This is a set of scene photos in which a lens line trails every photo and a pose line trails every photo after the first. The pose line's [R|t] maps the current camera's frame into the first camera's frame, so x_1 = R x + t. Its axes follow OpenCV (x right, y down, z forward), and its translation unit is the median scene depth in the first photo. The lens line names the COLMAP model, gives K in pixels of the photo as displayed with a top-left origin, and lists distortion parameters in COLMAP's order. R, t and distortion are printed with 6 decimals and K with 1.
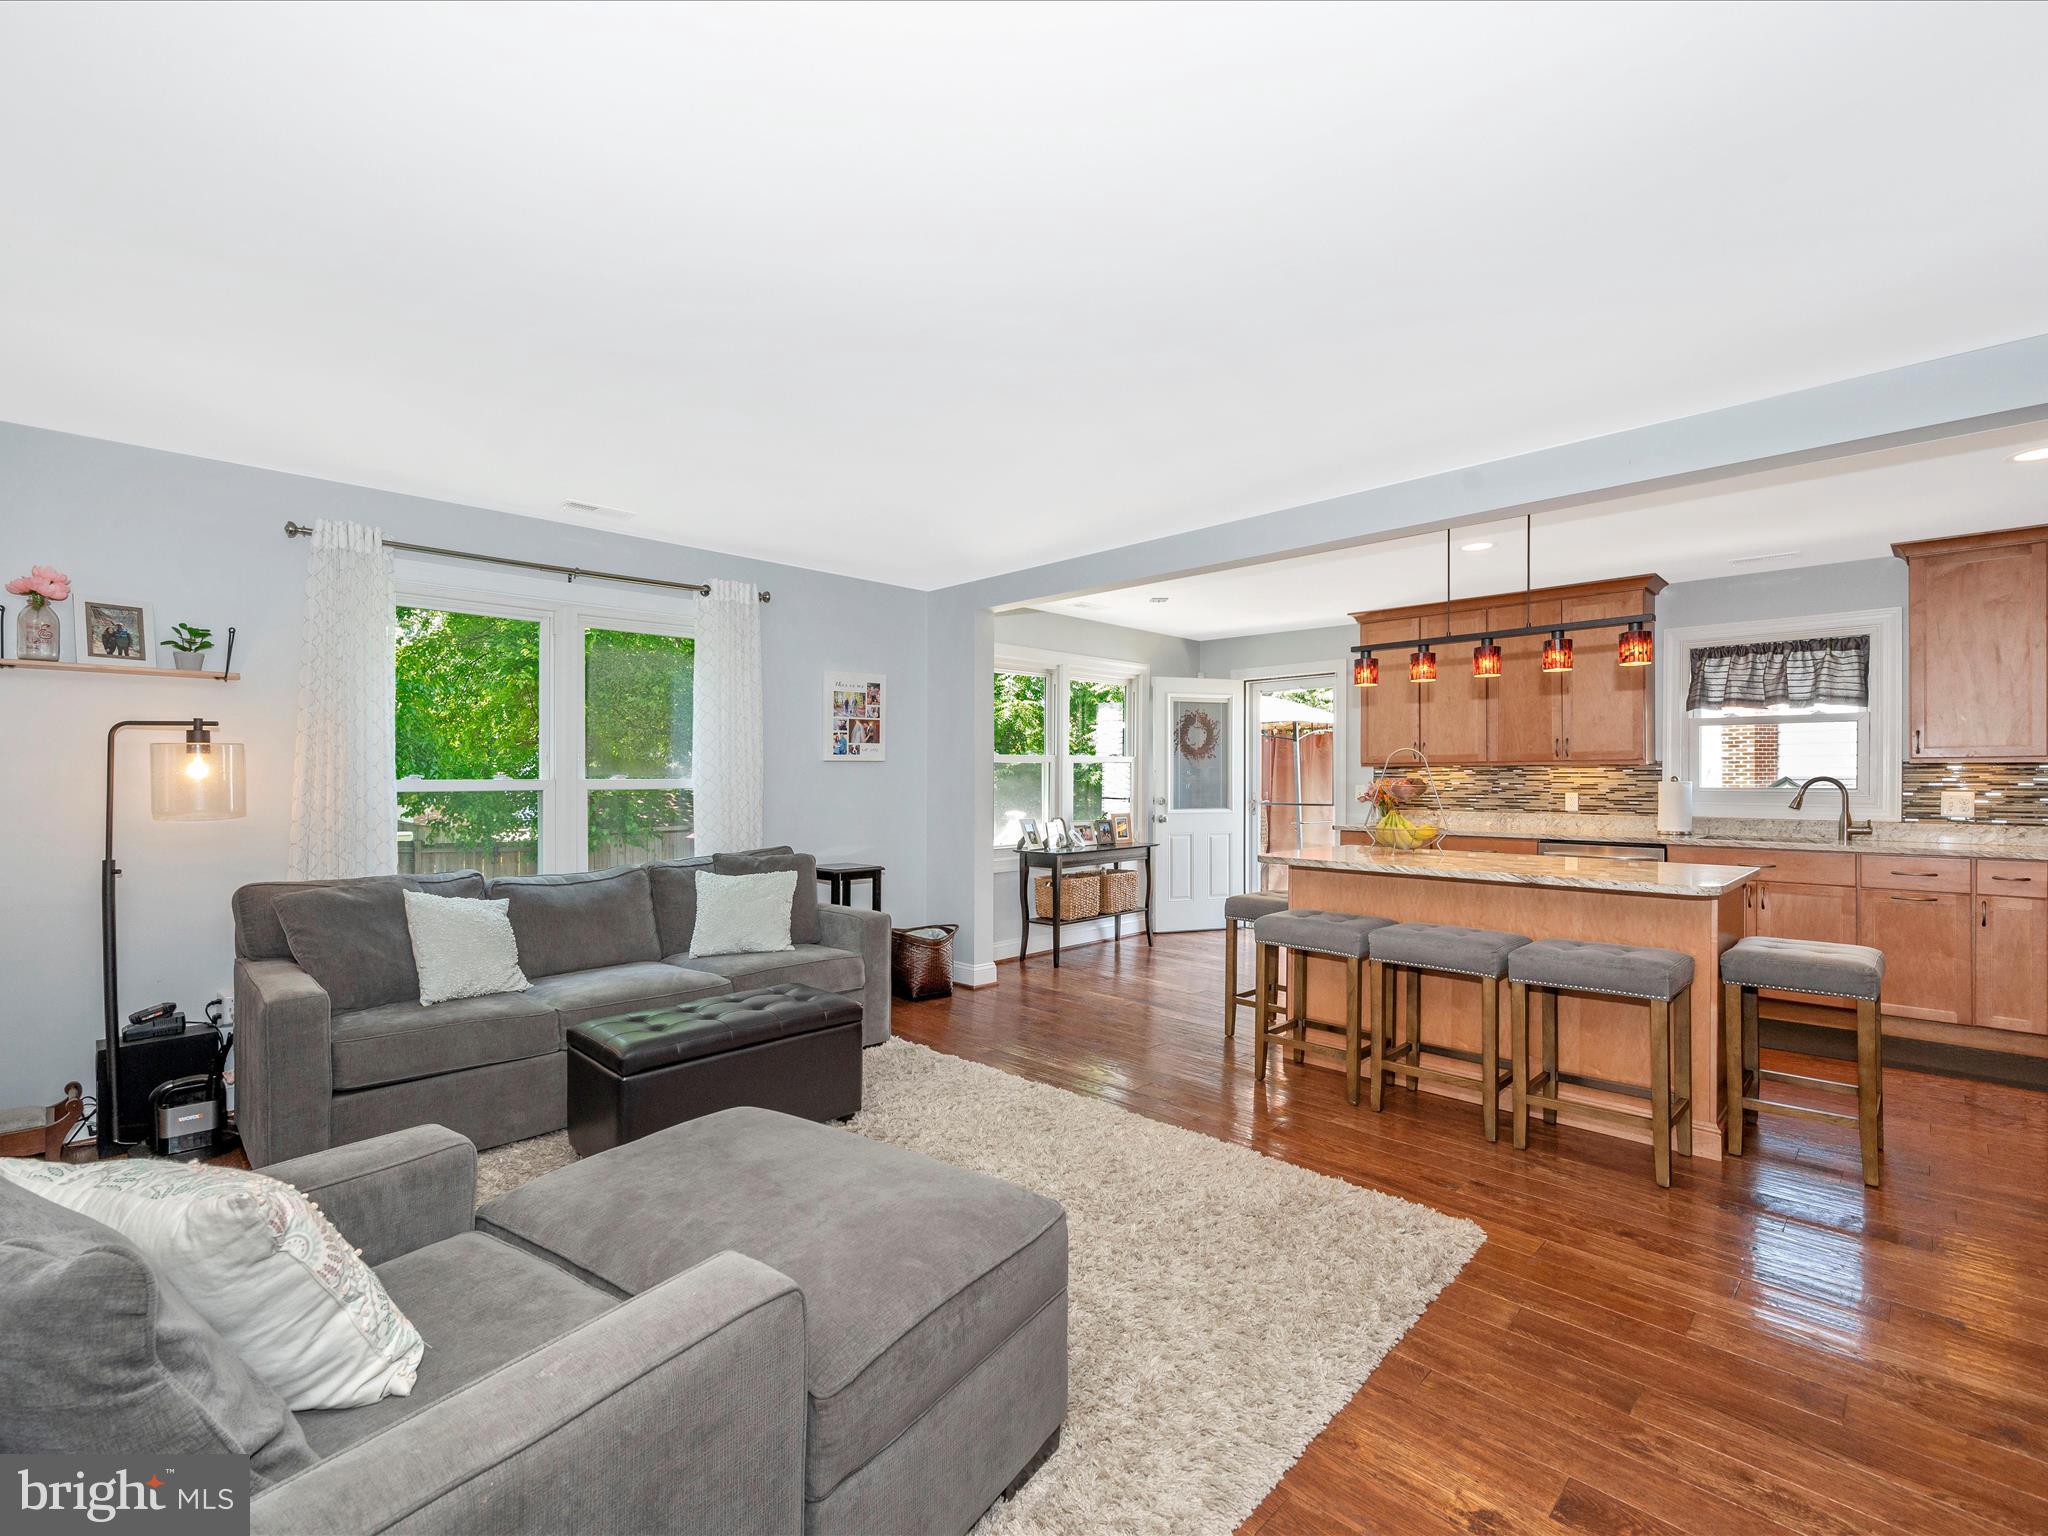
lens RADIAL K [[918.6, 0, 1026.7], [0, 918.6, 771.9], [0, 0, 1]] dist [0.002607, -0.000760]
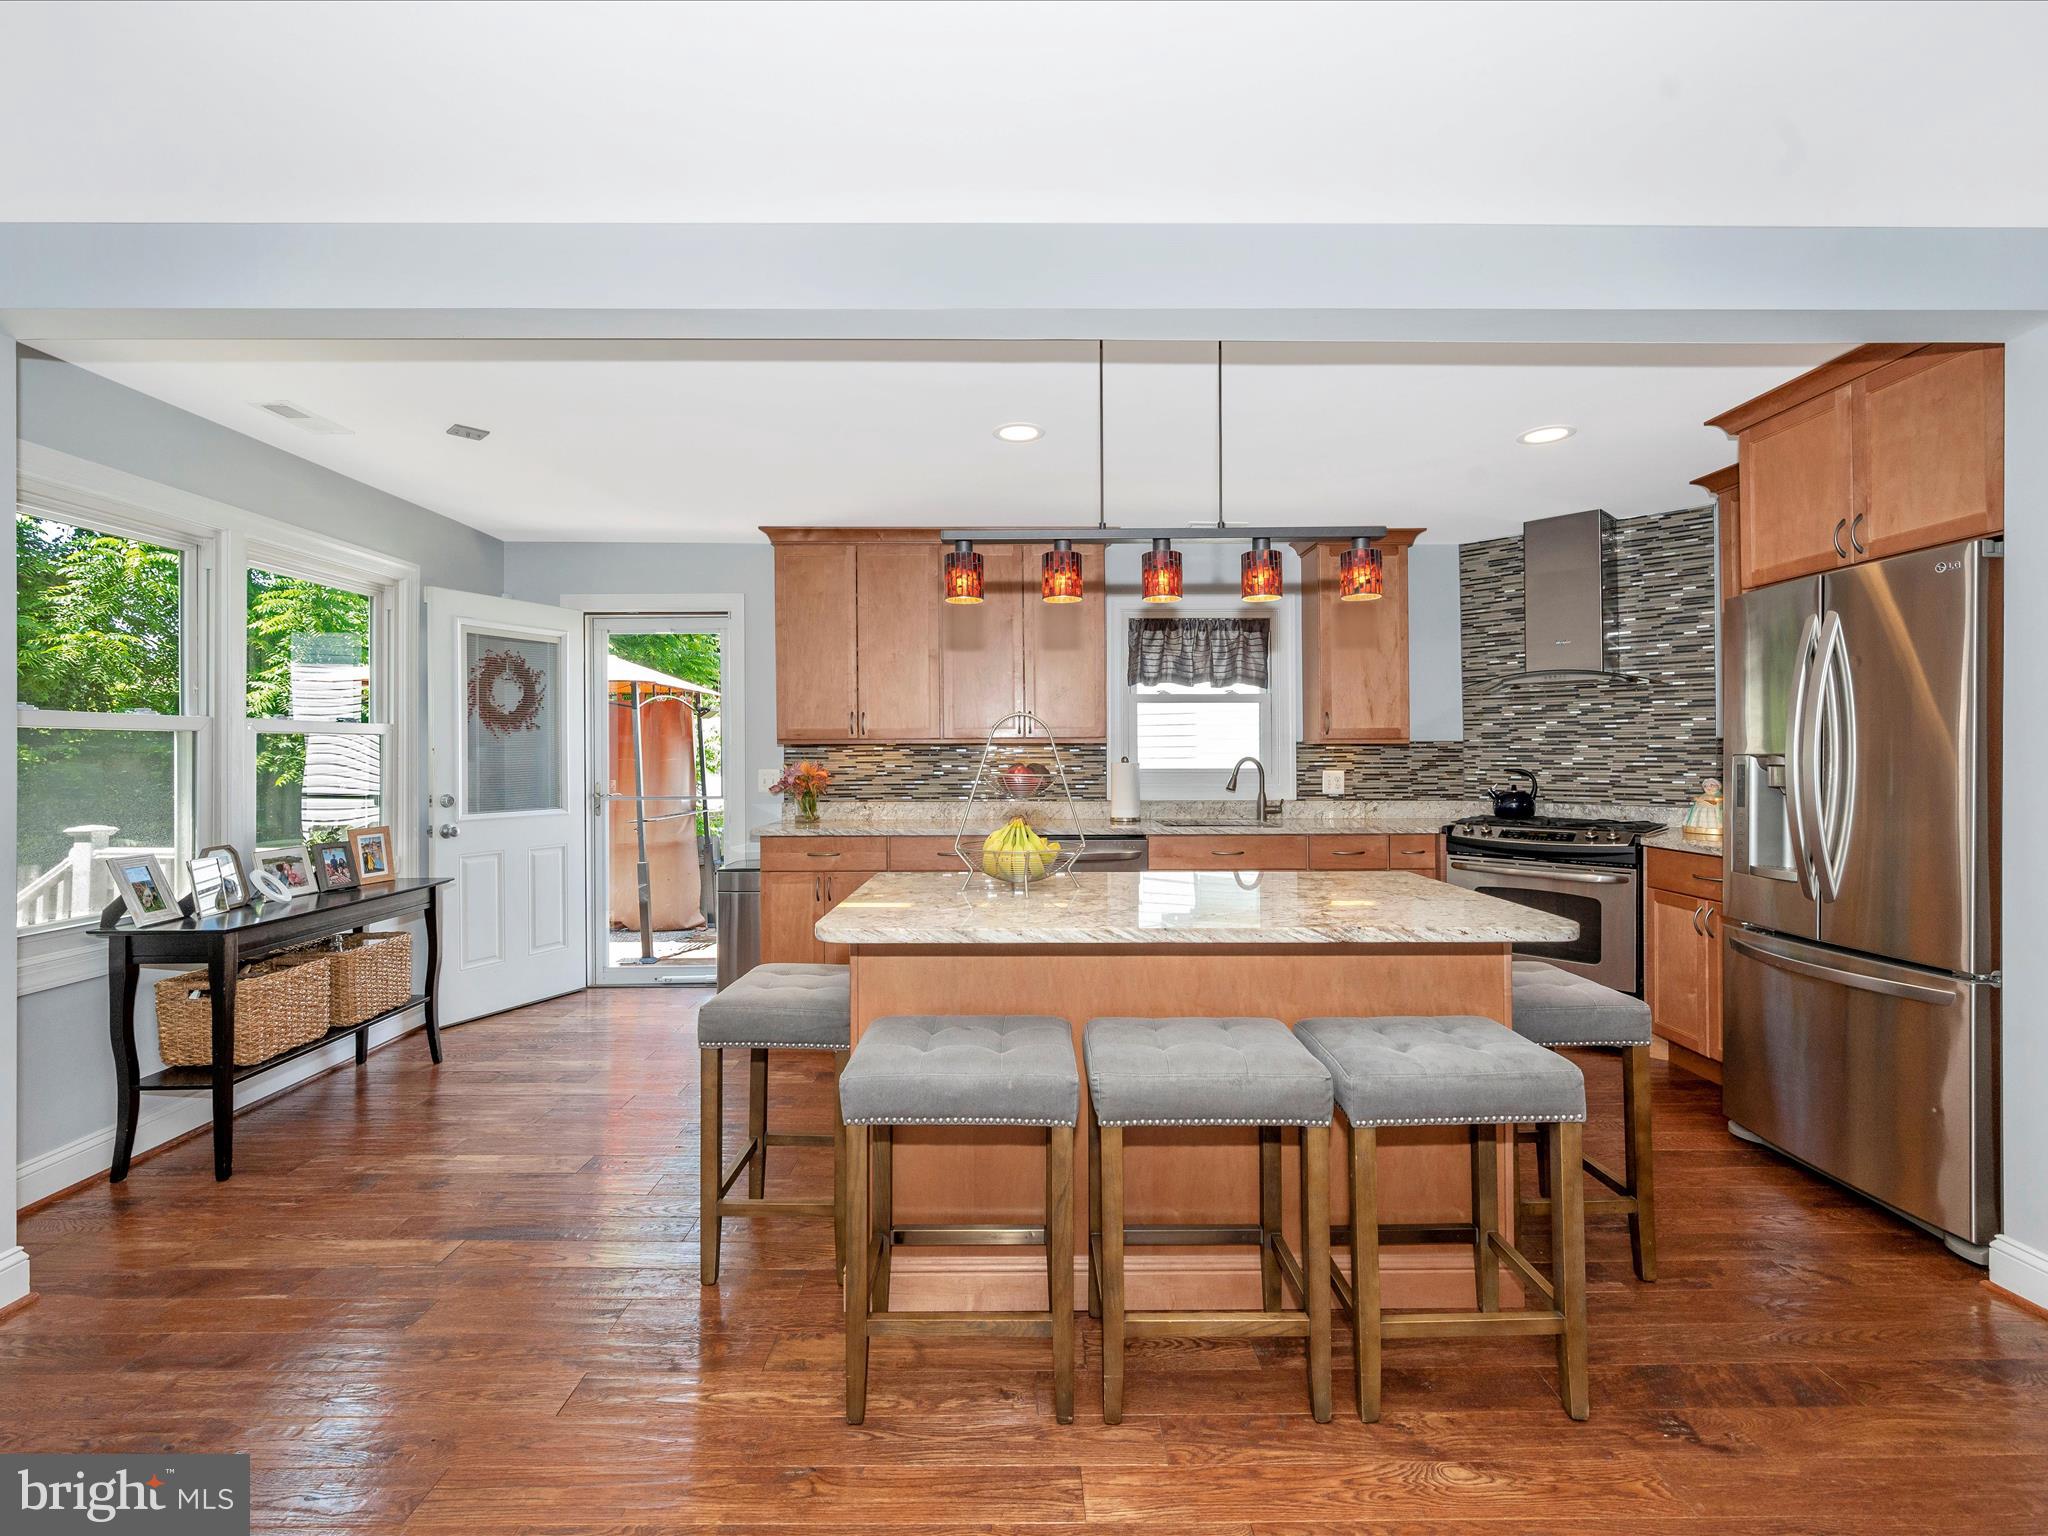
lens RADIAL K [[918.6, 0, 1020.0], [0, 918.6, 758.0], [0, 0, 1]] dist [0.002607, -0.000760]
pose [[0.710767, -0.004208, 0.703415, -0.007482], [-0.000644, 0.999978, 0.006633, 0.000141], [-0.703428, -0.005167, 0.710748, 0.424994]]
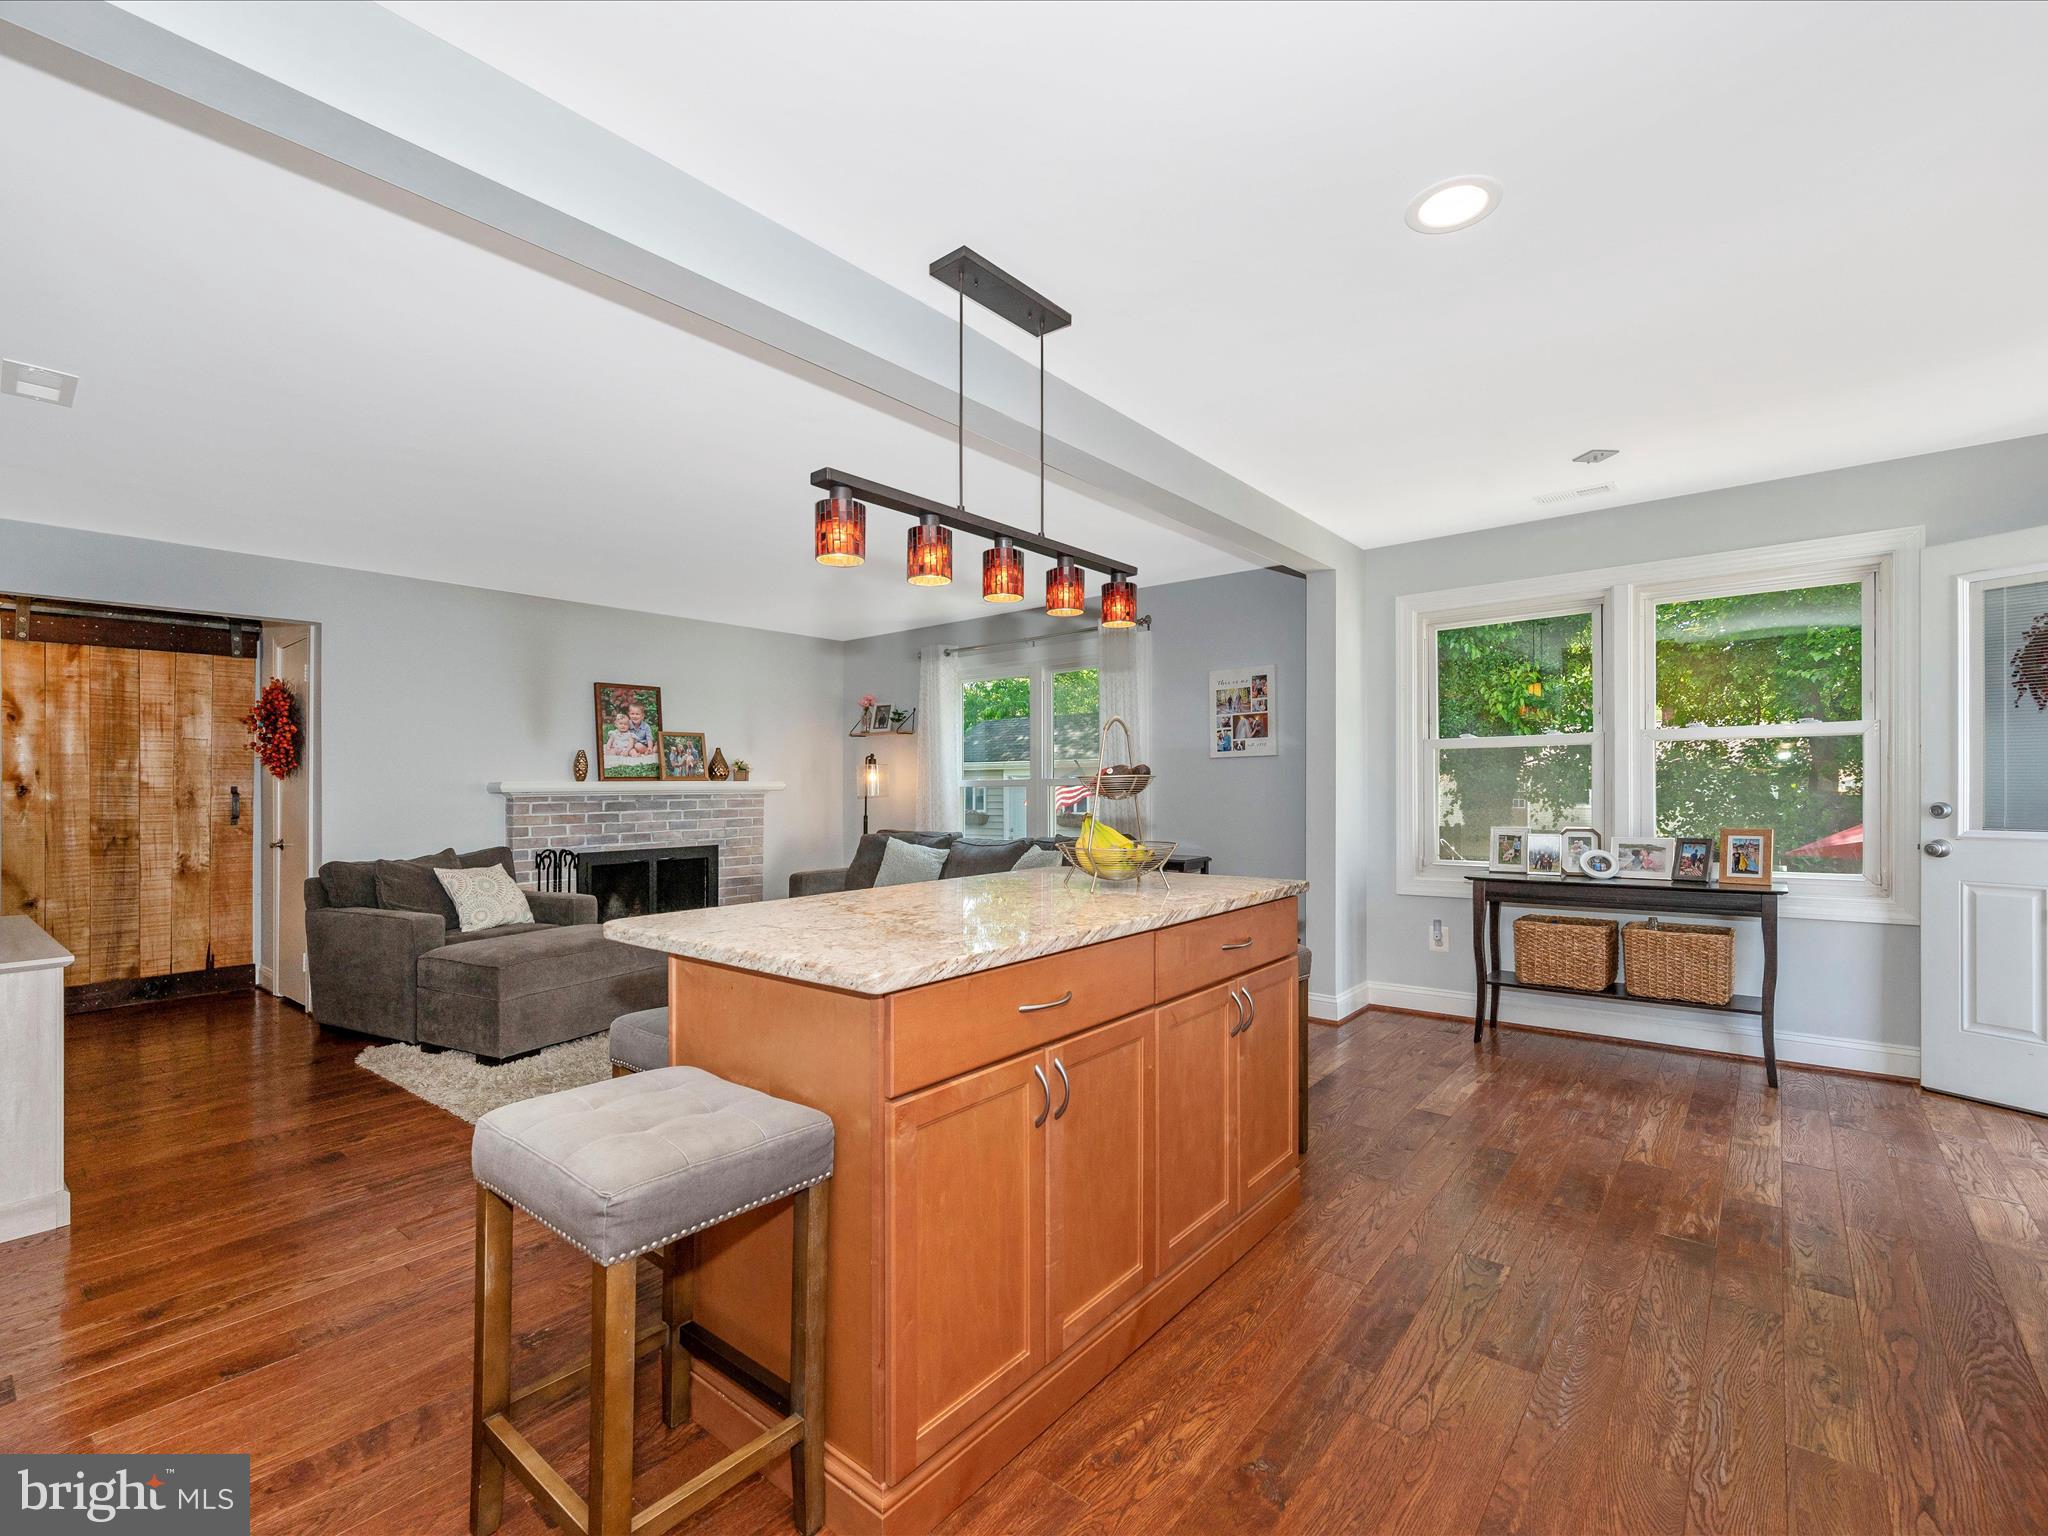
lens RADIAL K [[918.6, 0, 1037.4], [0, 918.6, 771.8], [0, 0, 1]] dist [0.002607, -0.000760]
pose [[0.079557, -0.011460, -0.996764, 0.756711], [0.019322, 0.999764, -0.009952, 0.010063], [0.996643, -0.018467, 0.079760, 0.660900]]
